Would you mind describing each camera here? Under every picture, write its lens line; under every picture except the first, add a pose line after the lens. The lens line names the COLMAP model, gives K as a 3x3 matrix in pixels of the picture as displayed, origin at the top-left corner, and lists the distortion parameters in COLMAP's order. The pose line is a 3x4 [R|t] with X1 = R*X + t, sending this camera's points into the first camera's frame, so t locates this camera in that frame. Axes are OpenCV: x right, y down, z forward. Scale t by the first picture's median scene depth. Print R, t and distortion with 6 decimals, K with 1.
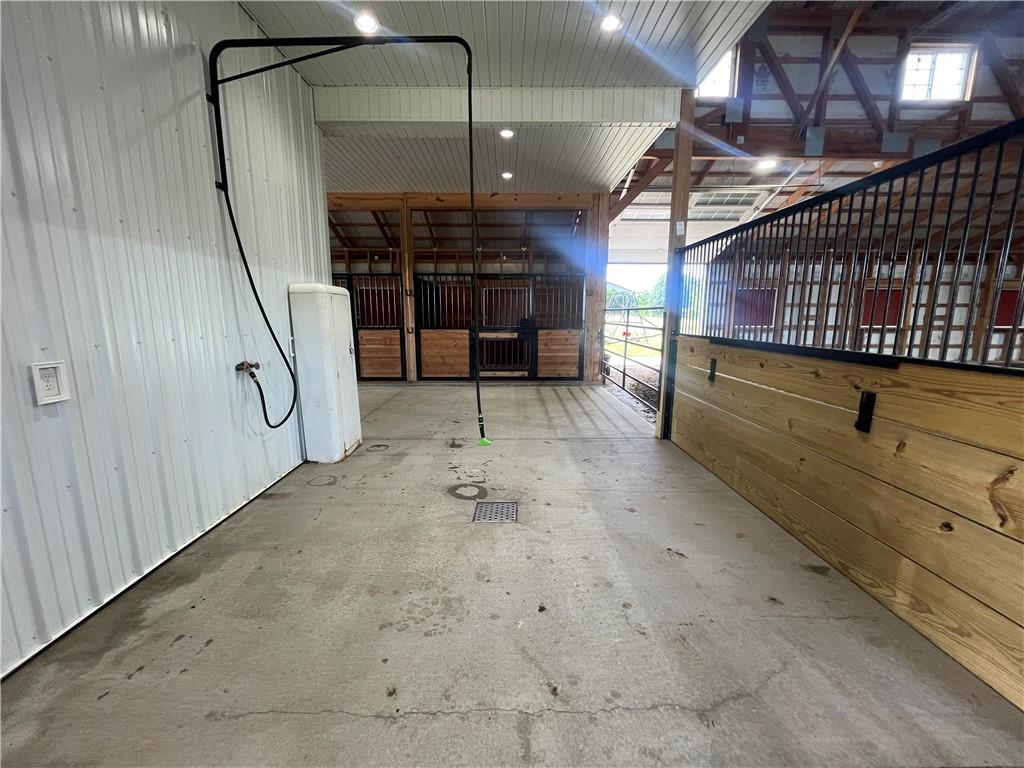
lens RADIAL K [[411.7, 0, 508.8], [0, 411.7, 385.2], [0, 0, 1]] dist [-0.000668, -0.000399]
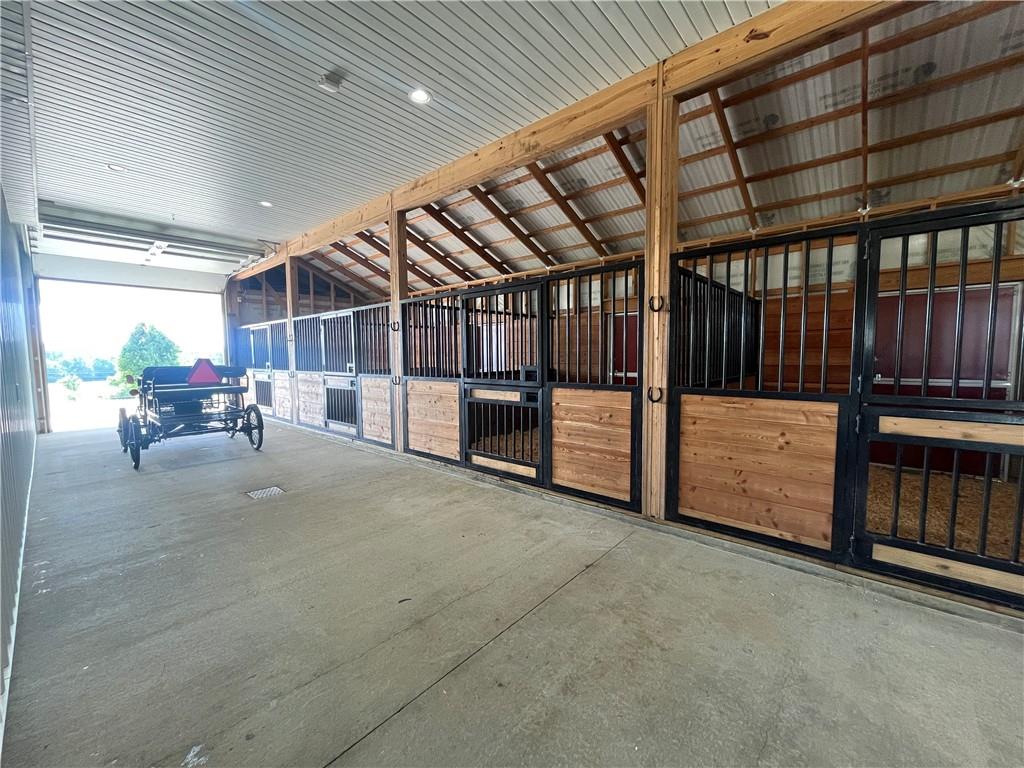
lens RADIAL K [[411.7, 0, 512.3], [0, 411.7, 386.0], [0, 0, 1]] dist [-0.000668, -0.000399]
pose [[0.748578, 0.042339, -0.661694, -0.150426], [-0.099826, 0.993781, -0.049345, -0.213825], [0.655489, 0.102993, 0.748148, 1.188342]]
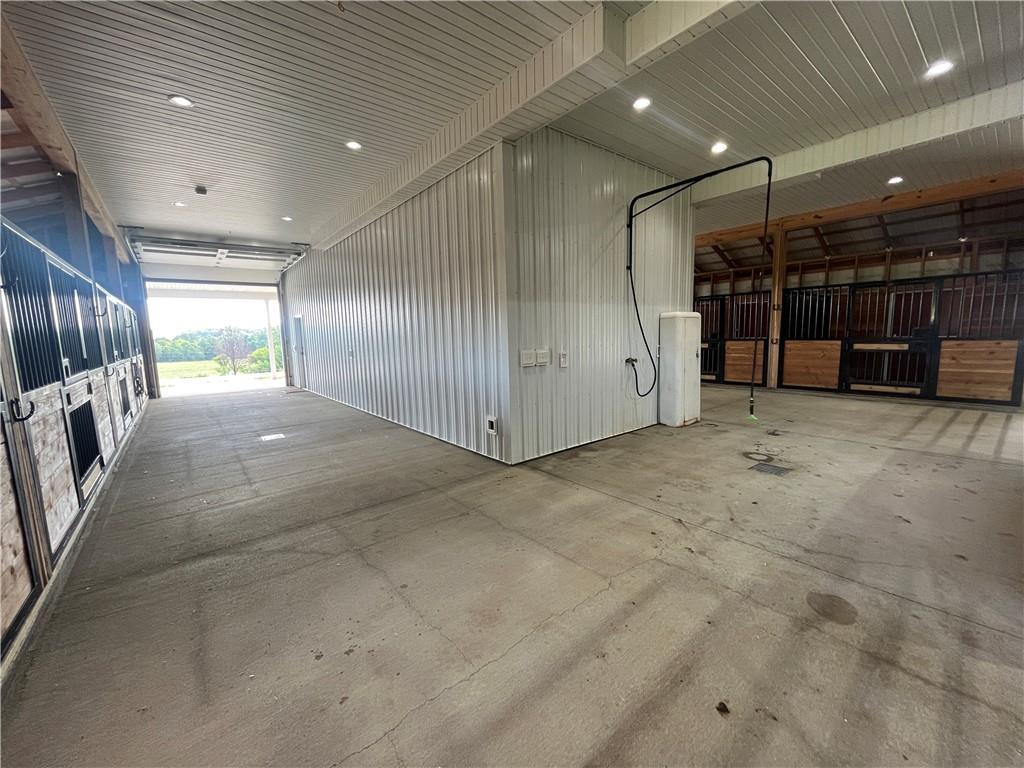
lens RADIAL K [[411.7, 0, 512.8], [0, 411.7, 384.6], [0, 0, 1]] dist [-0.000668, -0.000399]
pose [[0.626280, 0.081286, -0.775349, 0.361448], [-0.103255, 0.994436, 0.020851, 0.060017], [0.772730, 0.067000, 0.631189, -0.435955]]
